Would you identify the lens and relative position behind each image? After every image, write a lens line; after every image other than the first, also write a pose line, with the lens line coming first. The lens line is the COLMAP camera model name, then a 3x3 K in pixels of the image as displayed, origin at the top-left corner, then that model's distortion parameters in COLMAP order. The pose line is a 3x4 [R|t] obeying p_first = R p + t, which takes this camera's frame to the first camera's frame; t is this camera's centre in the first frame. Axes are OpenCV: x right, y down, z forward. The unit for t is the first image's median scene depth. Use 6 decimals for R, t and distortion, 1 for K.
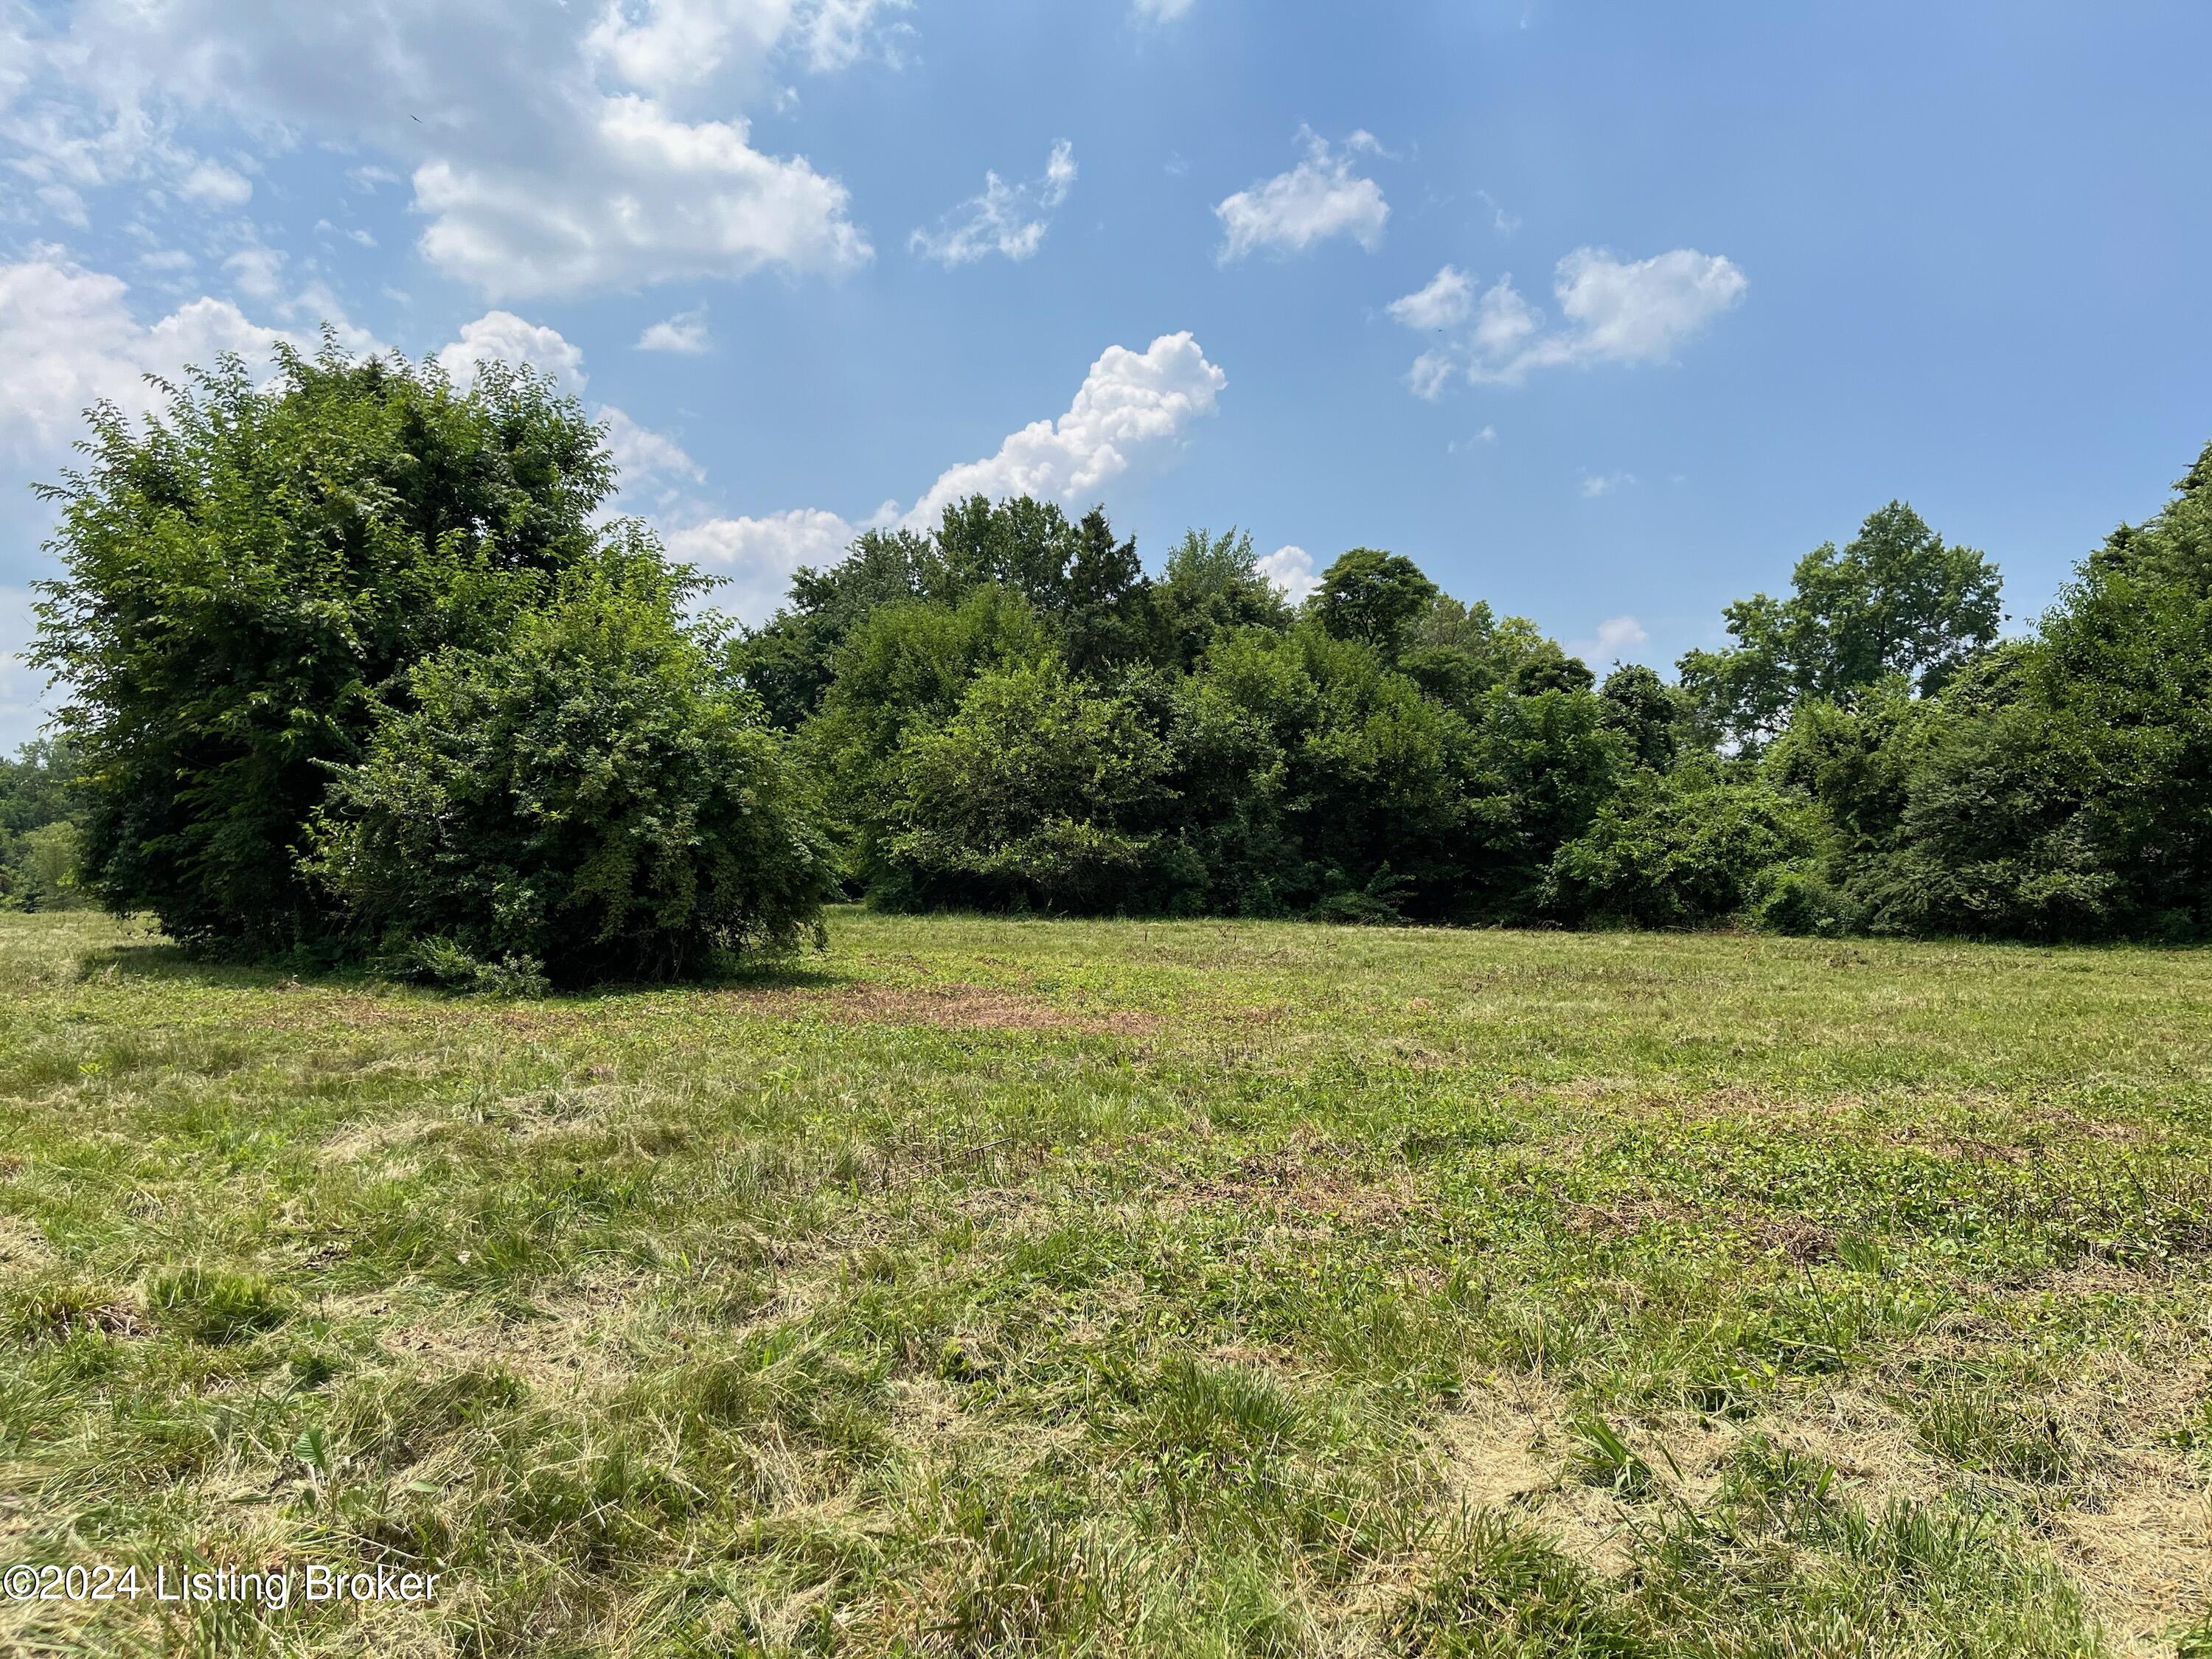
lens RADIAL K [[1640.2, 0, 1106.0], [0, 1640.2, 829.5], [0, 0, 1]] dist [0.003202, -0.063554]
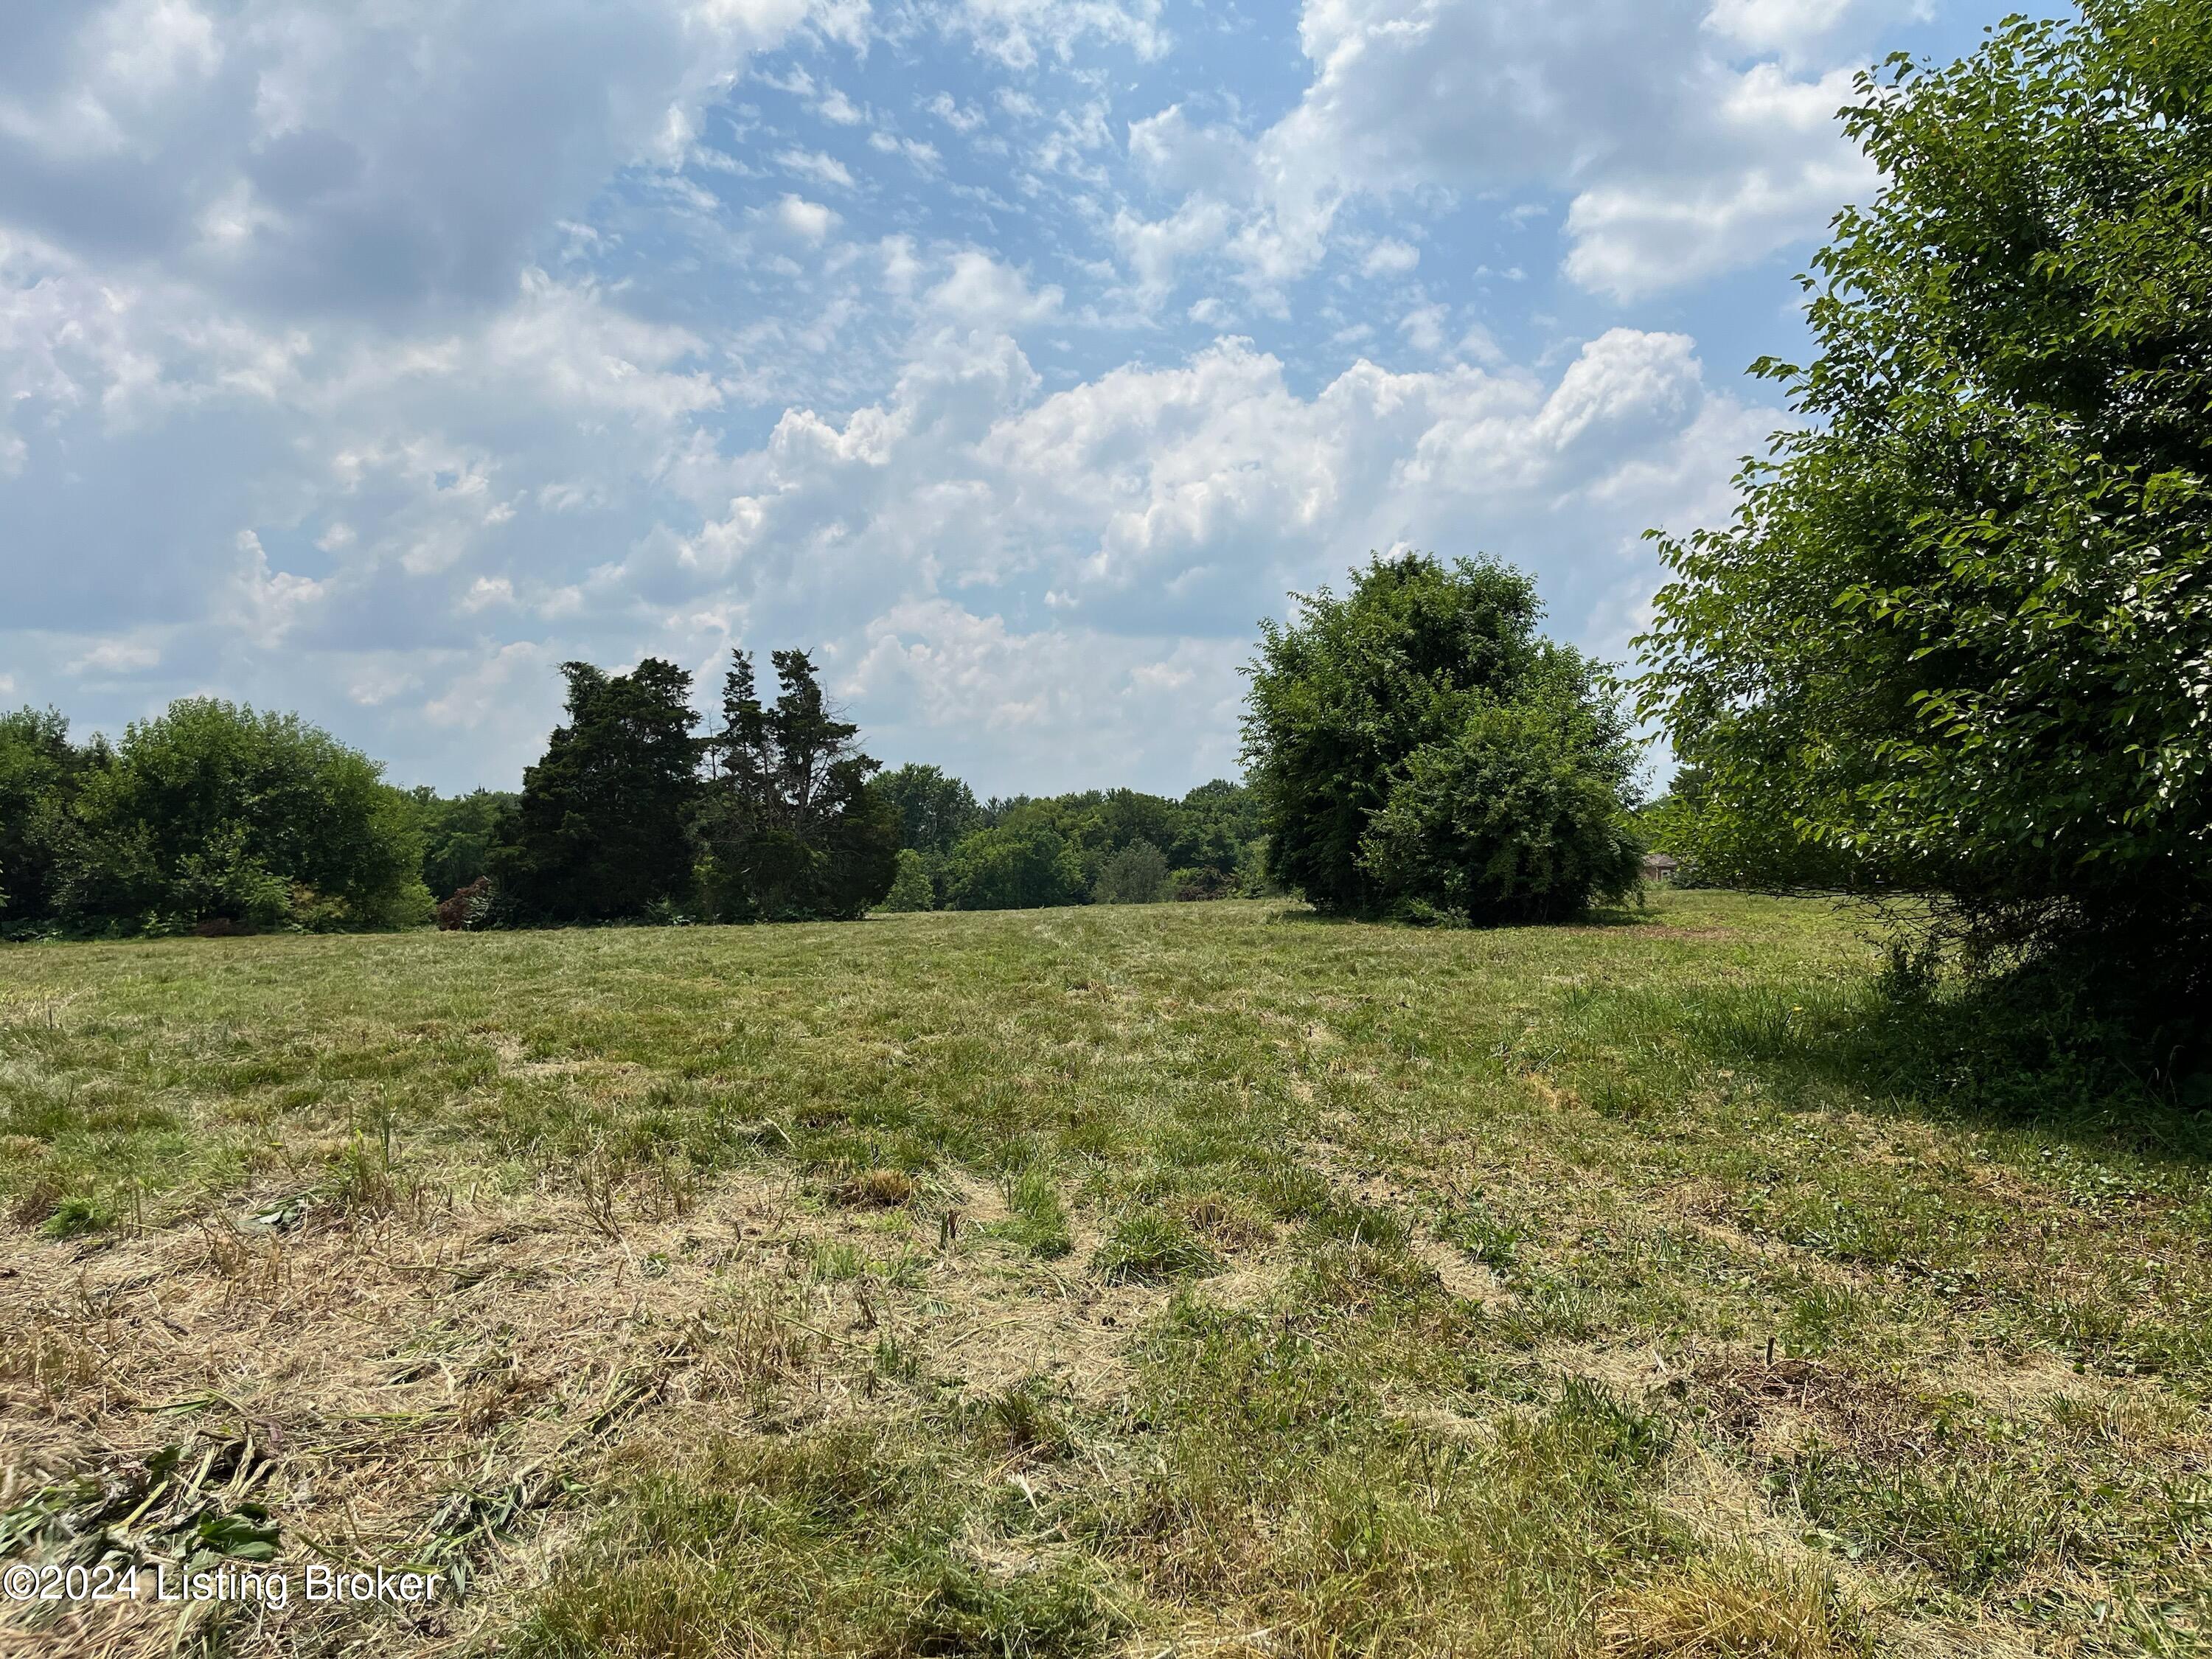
lens RADIAL K [[1640.2, 0, 1106.0], [0, 1640.2, 829.5], [0, 0, 1]] dist [0.003202, -0.063554]
pose [[0.769239, -0.033948, -0.638058, 0.611492], [0.042942, 0.999077, -0.001386, -0.032093], [0.637516, -0.026334, 0.769987, -0.811781]]
